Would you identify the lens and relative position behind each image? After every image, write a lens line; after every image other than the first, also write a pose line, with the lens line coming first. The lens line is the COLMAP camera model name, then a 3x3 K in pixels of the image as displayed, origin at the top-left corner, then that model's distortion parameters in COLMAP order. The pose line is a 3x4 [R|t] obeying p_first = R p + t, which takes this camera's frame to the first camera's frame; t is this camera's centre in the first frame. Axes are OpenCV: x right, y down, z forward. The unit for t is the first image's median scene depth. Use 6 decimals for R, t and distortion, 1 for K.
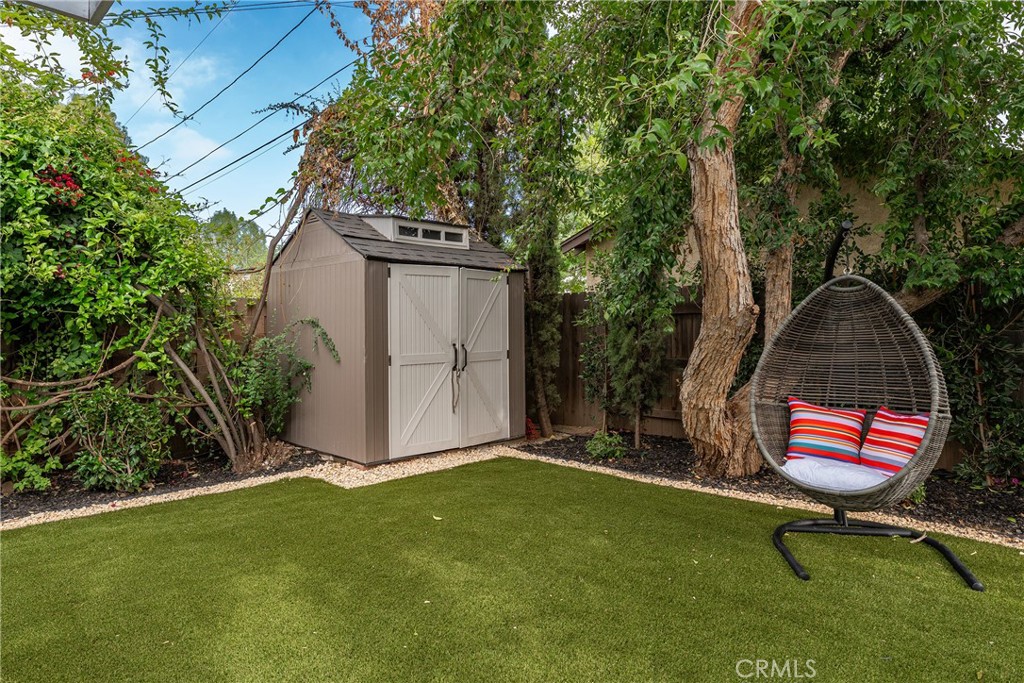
lens RADIAL K [[615.2, 0, 512.0], [0, 615.2, 341.5], [0, 0, 1]] dist [0.002007, -0.000432]
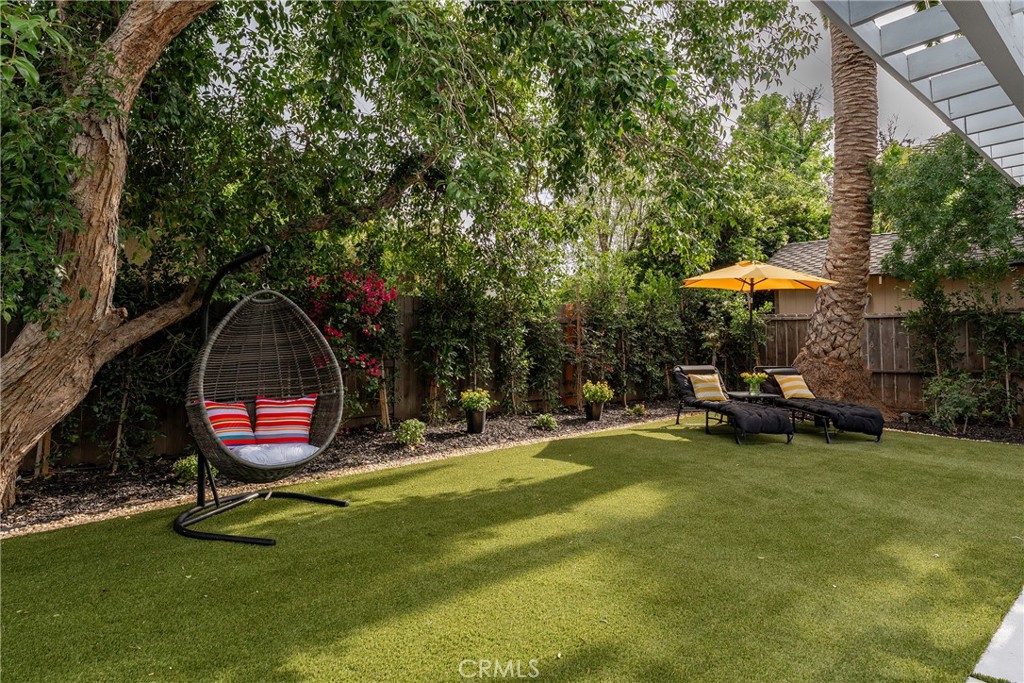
lens RADIAL K [[581.6, 0, 512.0], [0, 581.6, 341.5], [0, 0, 1]] dist [0.000793, 0.000080]
pose [[0.068994, -0.004468, 0.997607, -0.552293], [0.017720, 0.999838, 0.003252, 0.000229], [-0.997460, 0.017453, 0.069062, 0.416539]]
